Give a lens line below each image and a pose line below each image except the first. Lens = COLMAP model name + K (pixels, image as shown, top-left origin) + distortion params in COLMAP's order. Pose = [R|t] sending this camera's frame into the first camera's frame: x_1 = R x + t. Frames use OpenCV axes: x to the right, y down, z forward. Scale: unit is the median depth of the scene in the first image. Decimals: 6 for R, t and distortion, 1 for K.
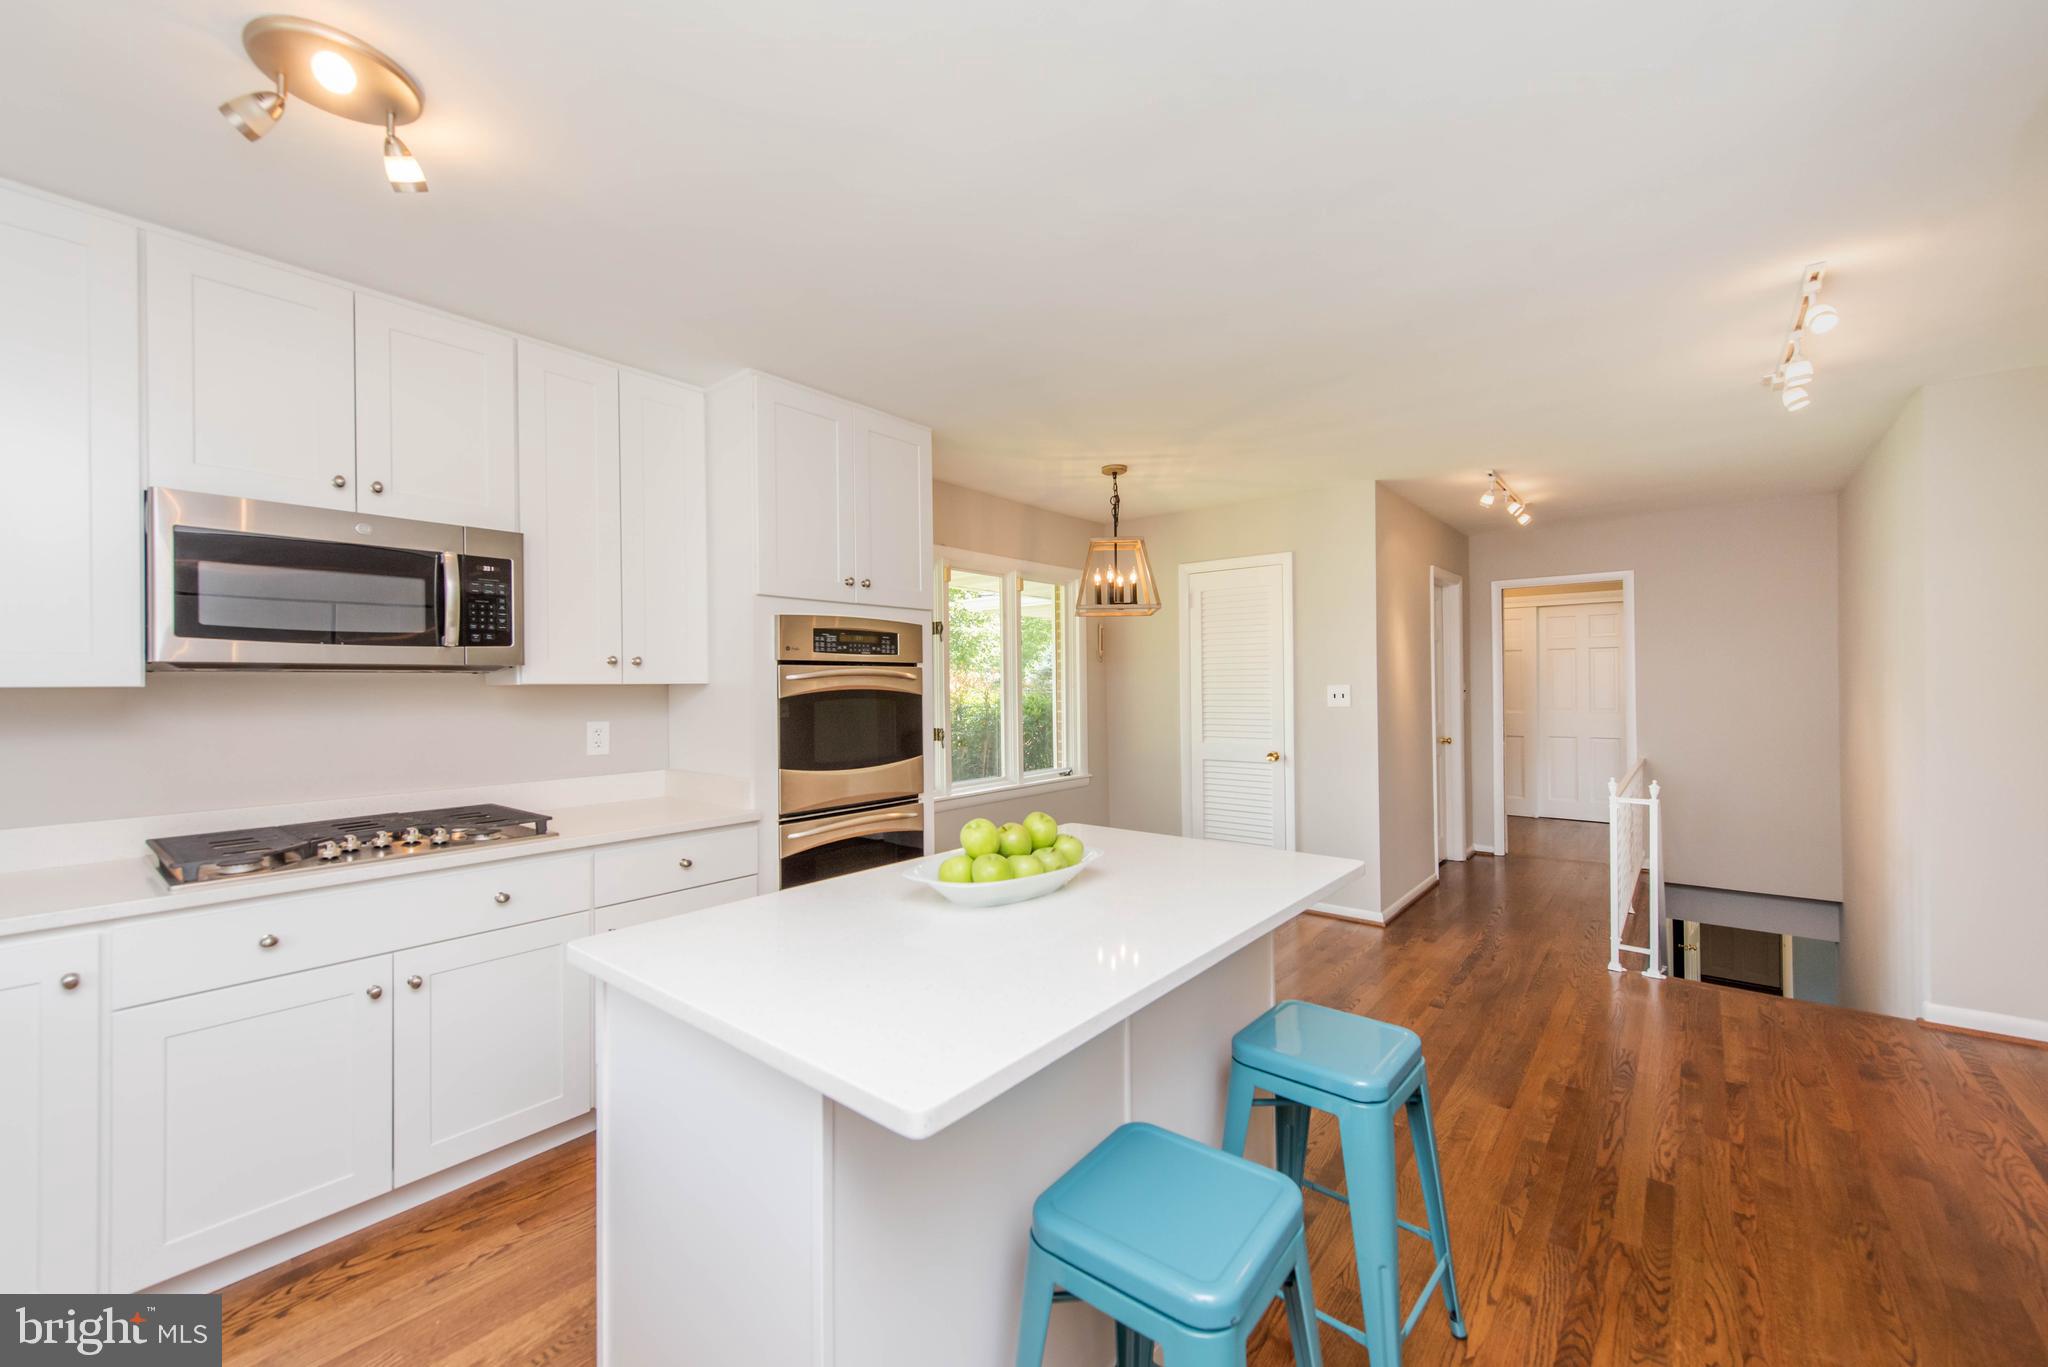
lens RADIAL K [[799.3, 0, 1029.5], [0, 799.3, 679.0], [0, 0, 1]] dist [0.008031, -0.000229]
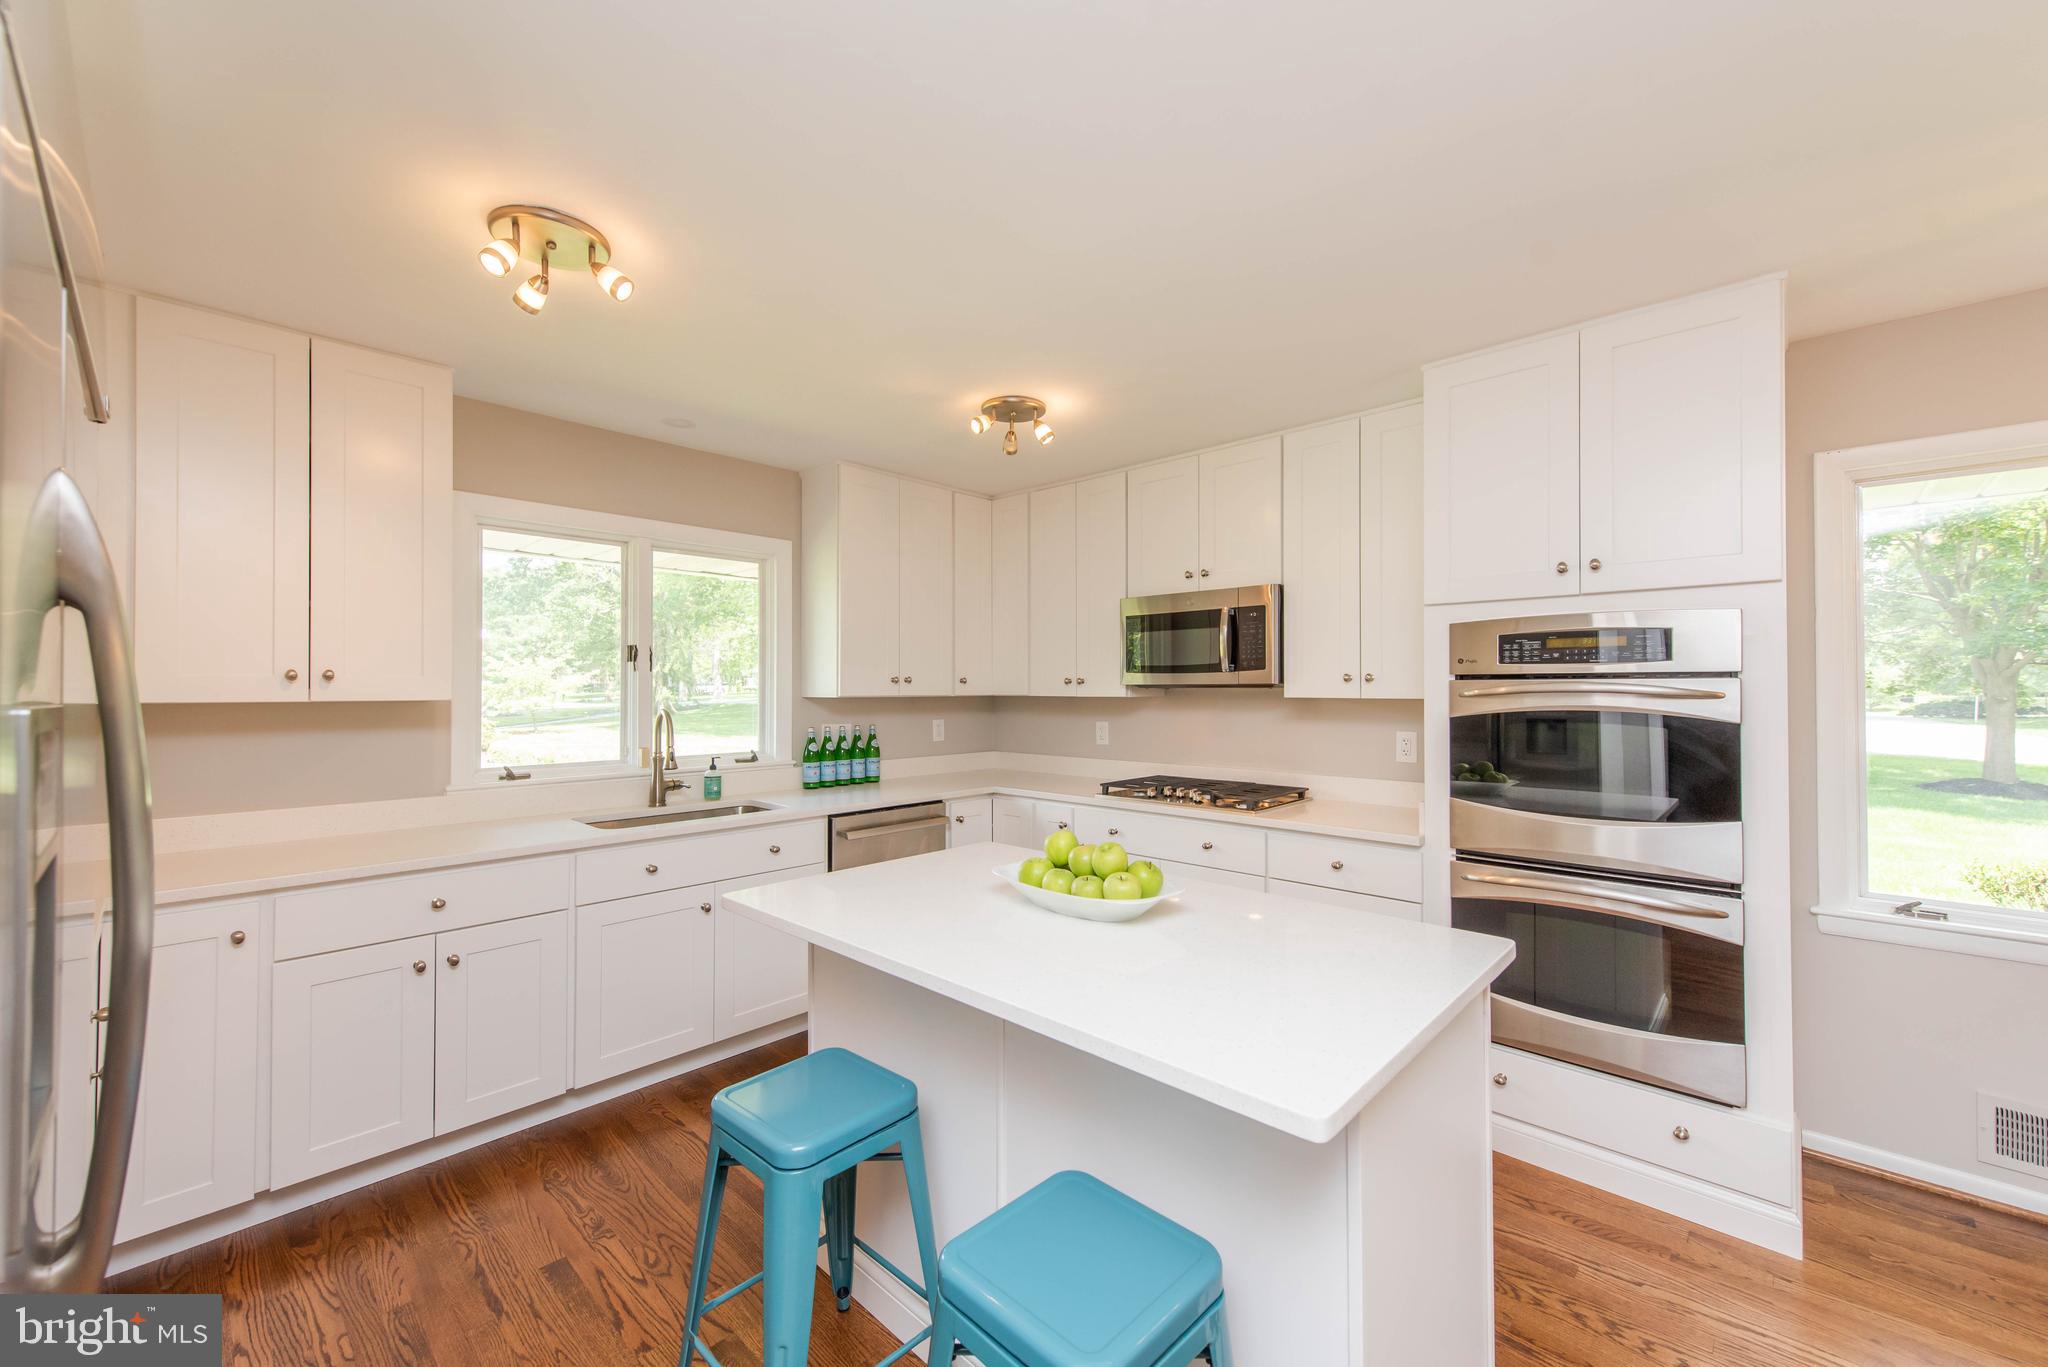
lens RADIAL K [[799.3, 0, 1029.5], [0, 799.3, 679.0], [0, 0, 1]] dist [0.008031, -0.000229]
pose [[-0.070170, -0.002329, -0.997532, 0.575868], [0.010322, 0.999942, -0.003061, -0.019923], [0.997482, -0.010511, -0.070142, 0.556669]]
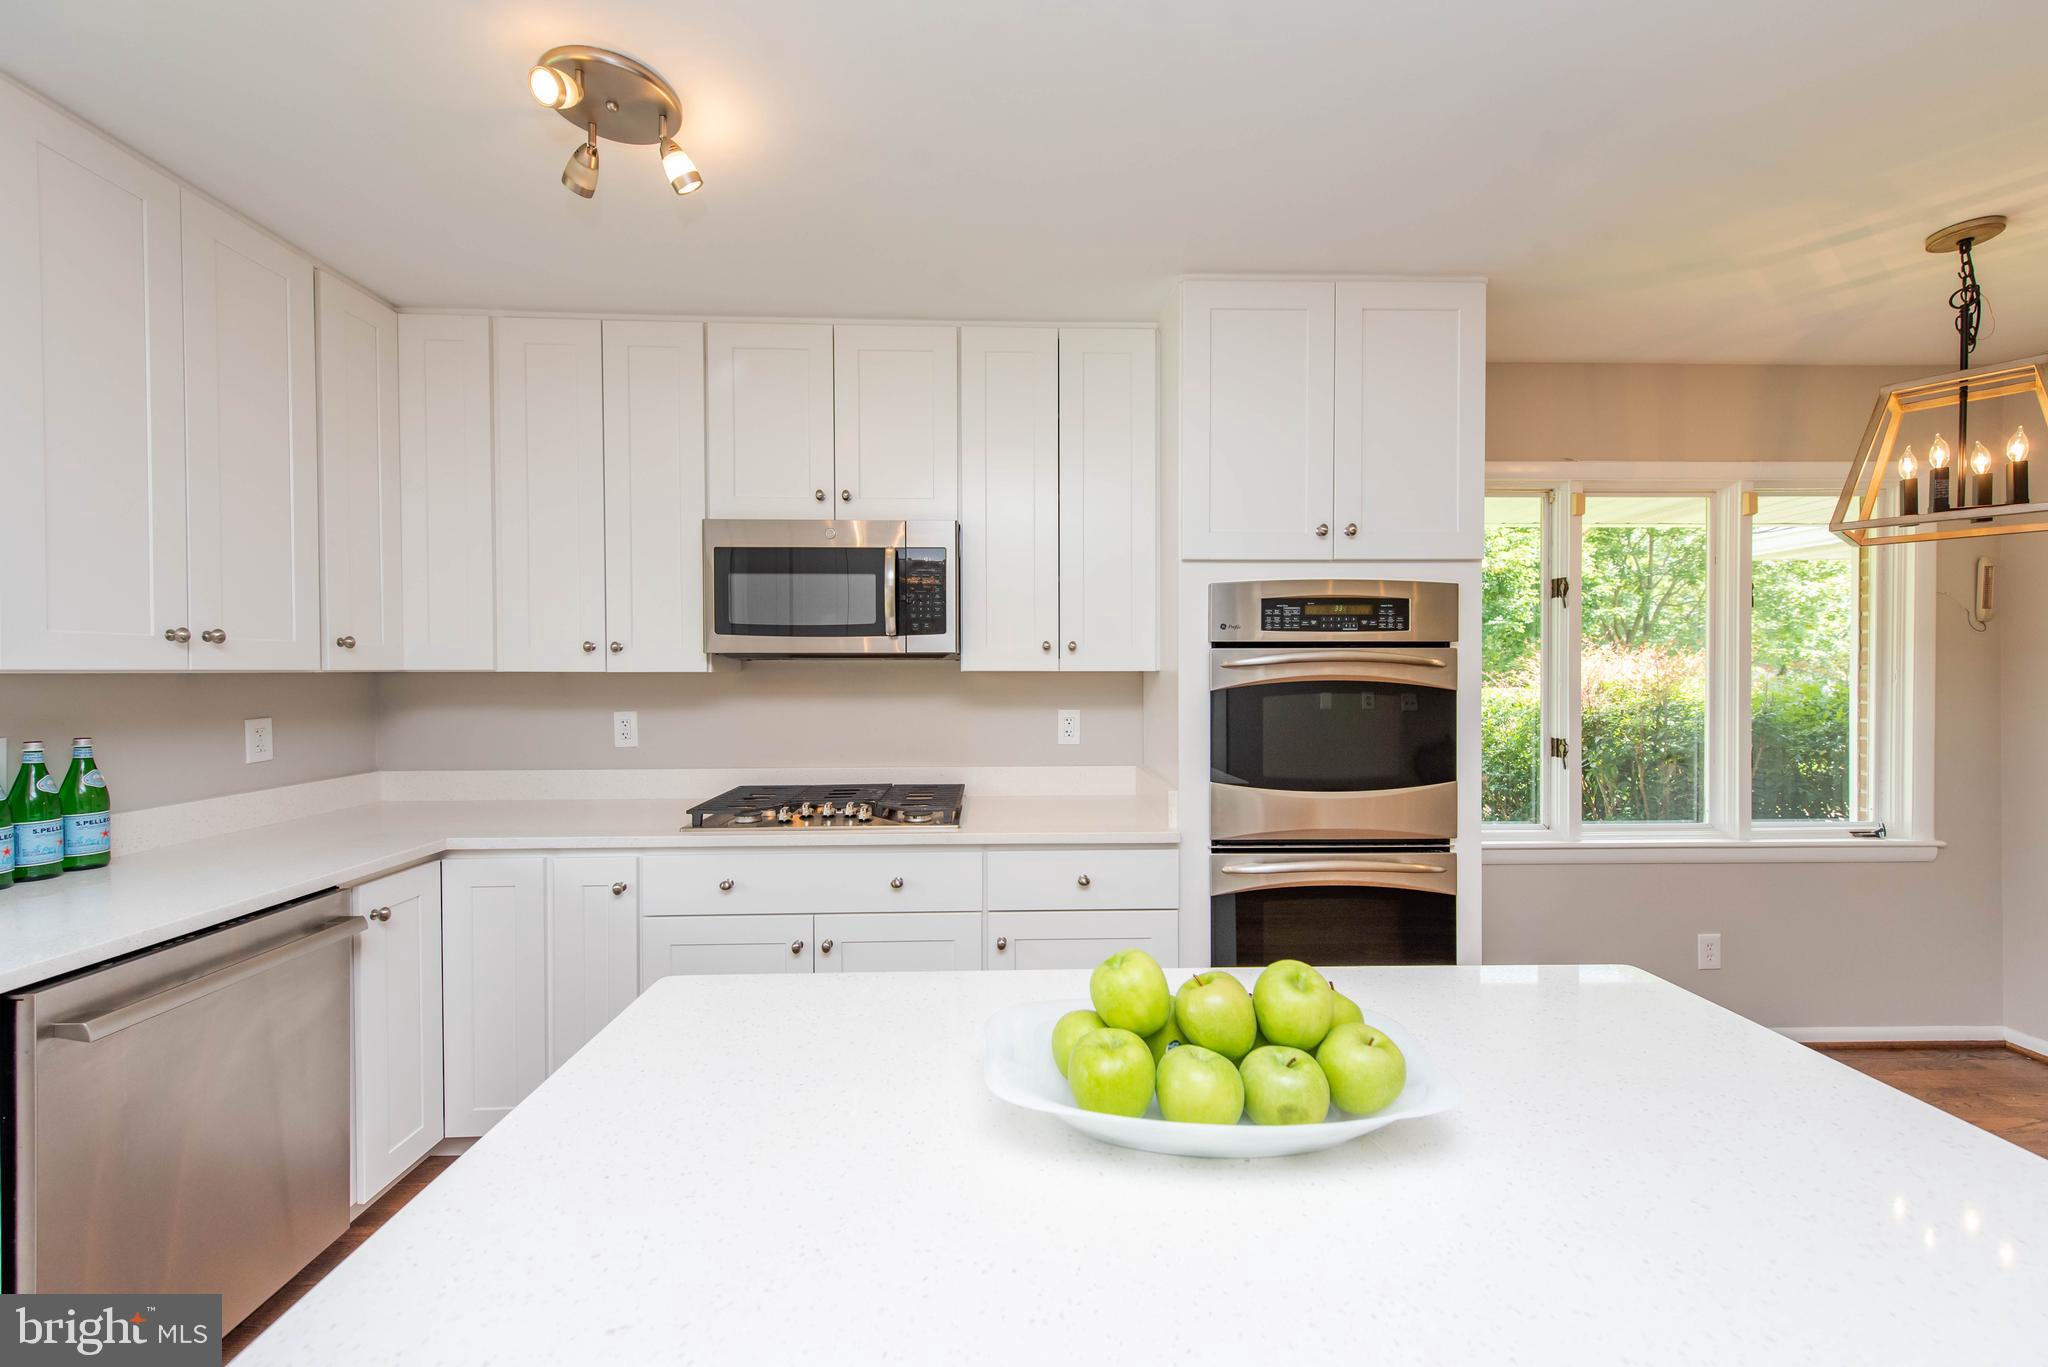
lens RADIAL K [[799.3, 0, 1029.5], [0, 799.3, 679.0], [0, 0, 1]] dist [0.008031, -0.000229]
pose [[0.653336, 0.017435, -0.756868, 0.151193], [0.000982, 0.999714, 0.023877, -0.006233], [0.757068, -0.016343, 0.653132, 0.335497]]
